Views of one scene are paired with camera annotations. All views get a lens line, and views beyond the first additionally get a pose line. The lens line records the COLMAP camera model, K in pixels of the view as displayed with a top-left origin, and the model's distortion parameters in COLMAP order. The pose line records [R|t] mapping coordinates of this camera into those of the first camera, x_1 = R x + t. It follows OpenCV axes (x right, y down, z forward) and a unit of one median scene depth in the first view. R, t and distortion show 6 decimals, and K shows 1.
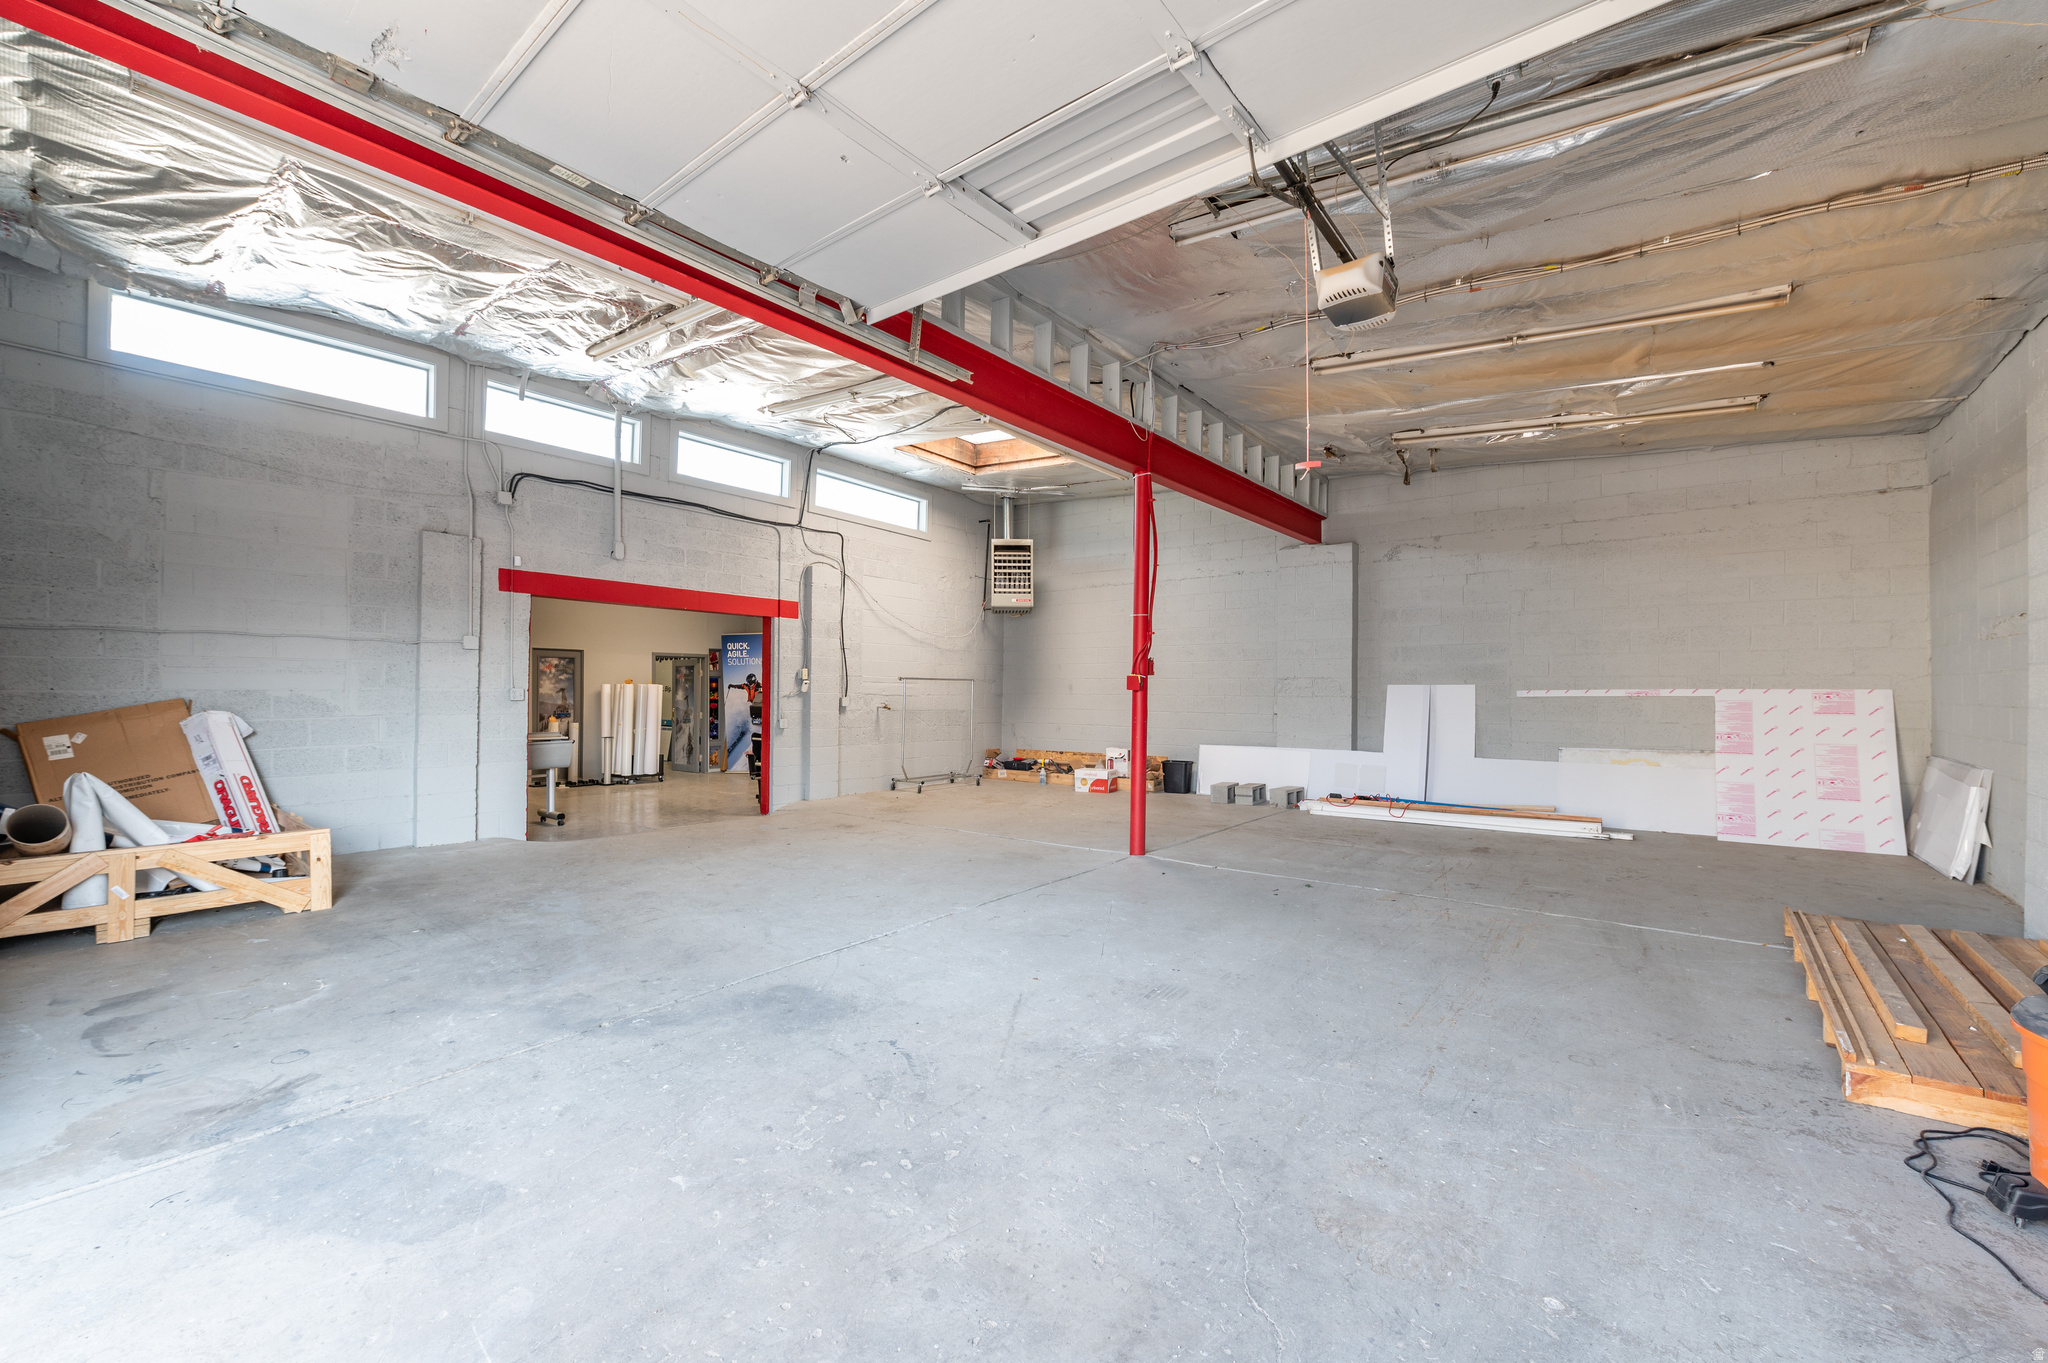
lens RADIAL K [[862.1, 0, 1022.6], [0, 862.1, 696.3], [0, 0, 1]] dist [-0.009450, -0.000899]
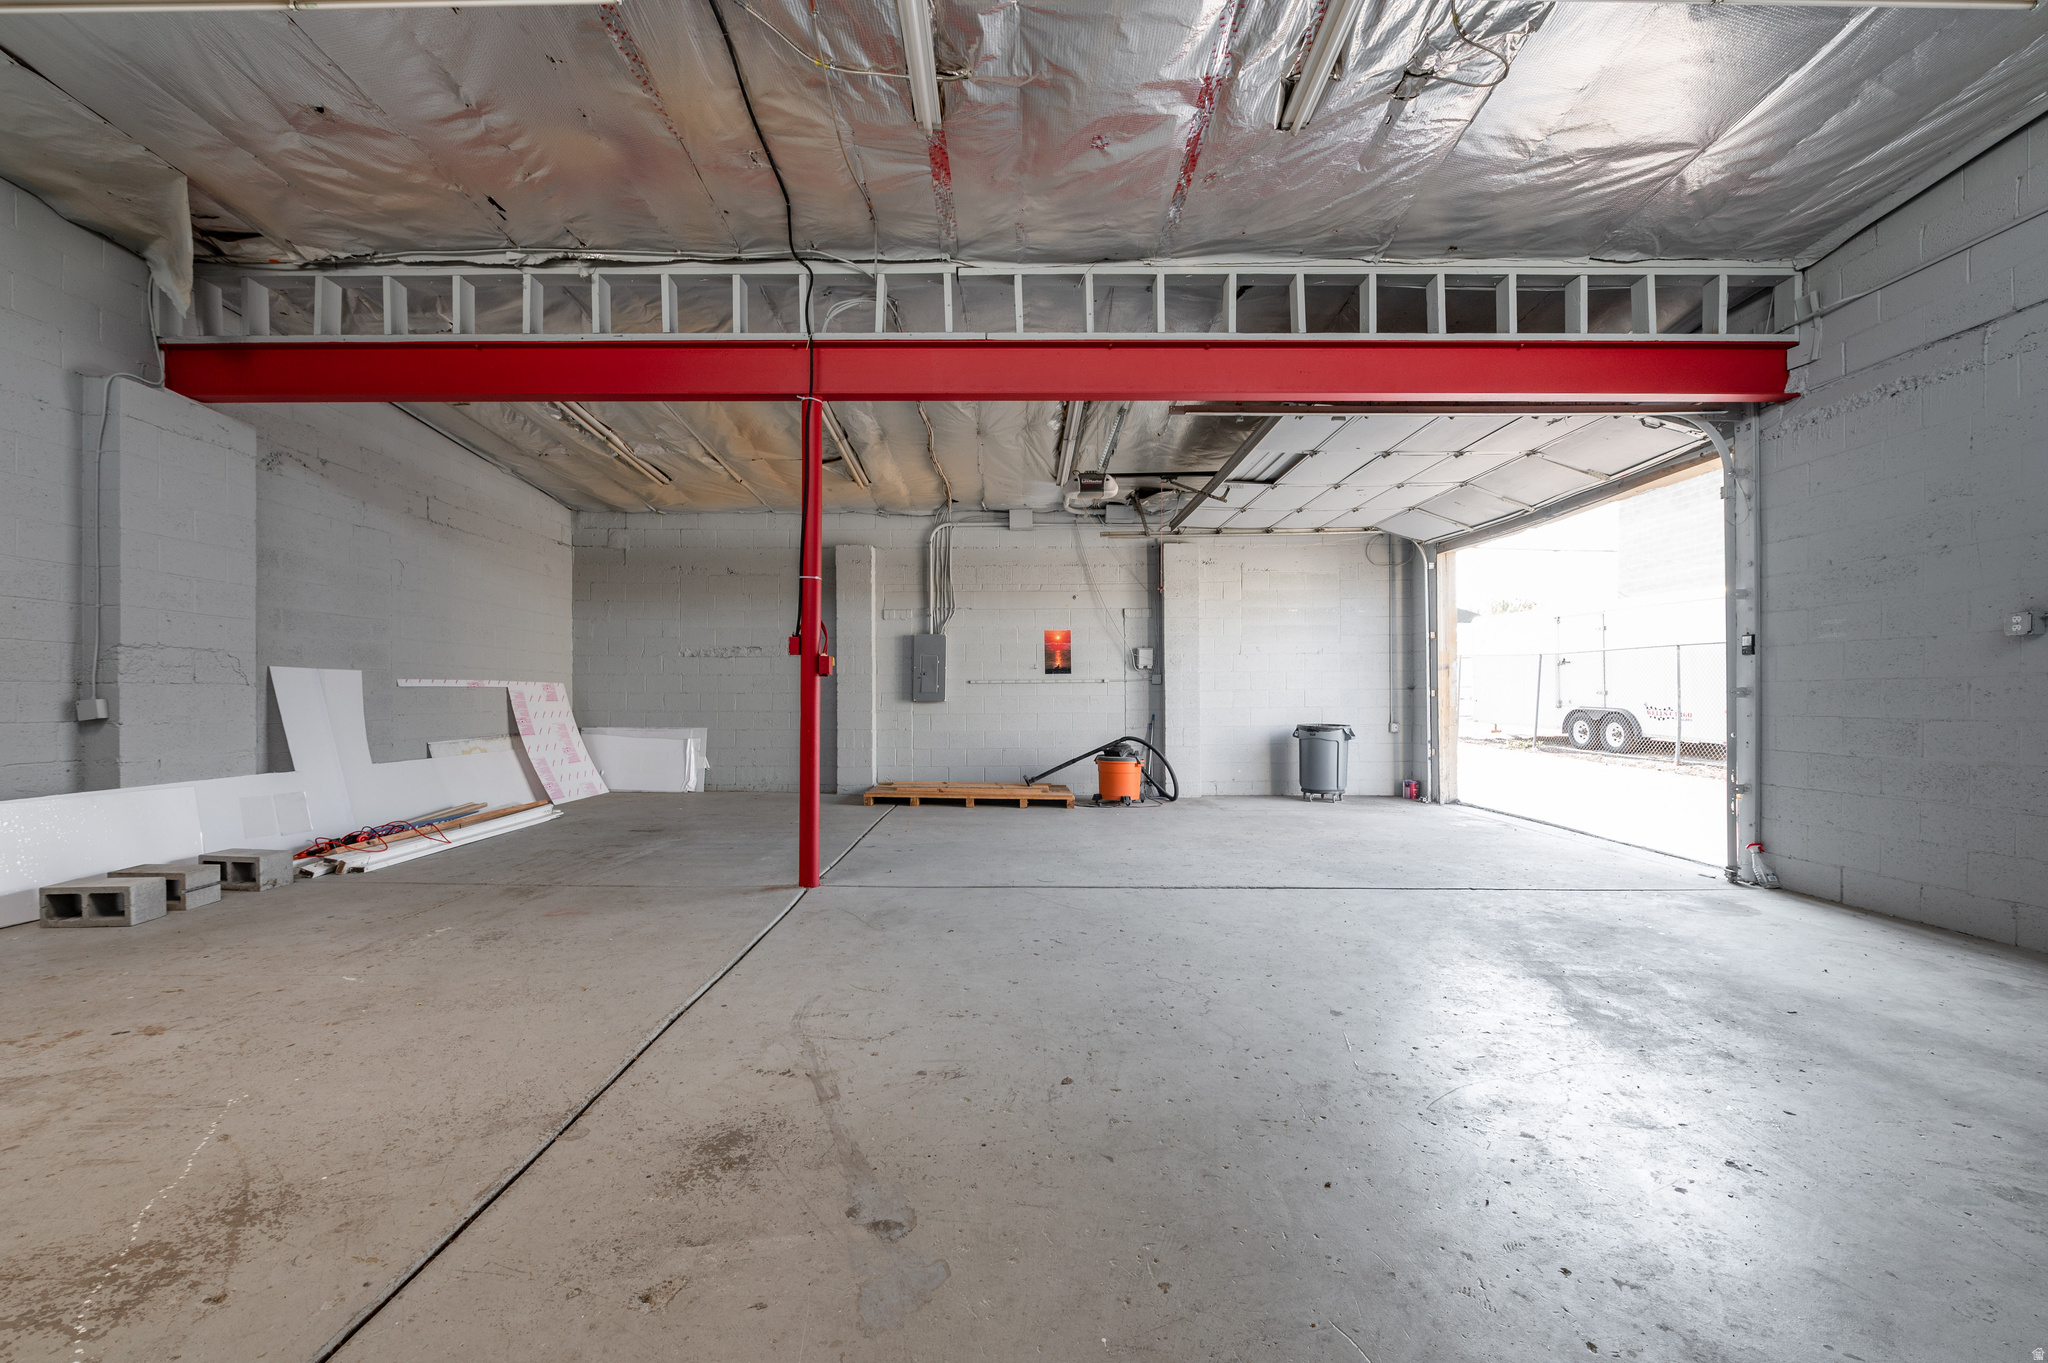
lens RADIAL K [[862.1, 0, 1027.7], [0, 862.1, 690.1], [0, 0, 1]] dist [-0.009450, -0.000899]
pose [[-0.614724, -0.002187, 0.788739, -0.457249], [-0.009736, 0.999941, -0.004816, 0.002250], [-0.788682, -0.010640, -0.614709, 1.028285]]
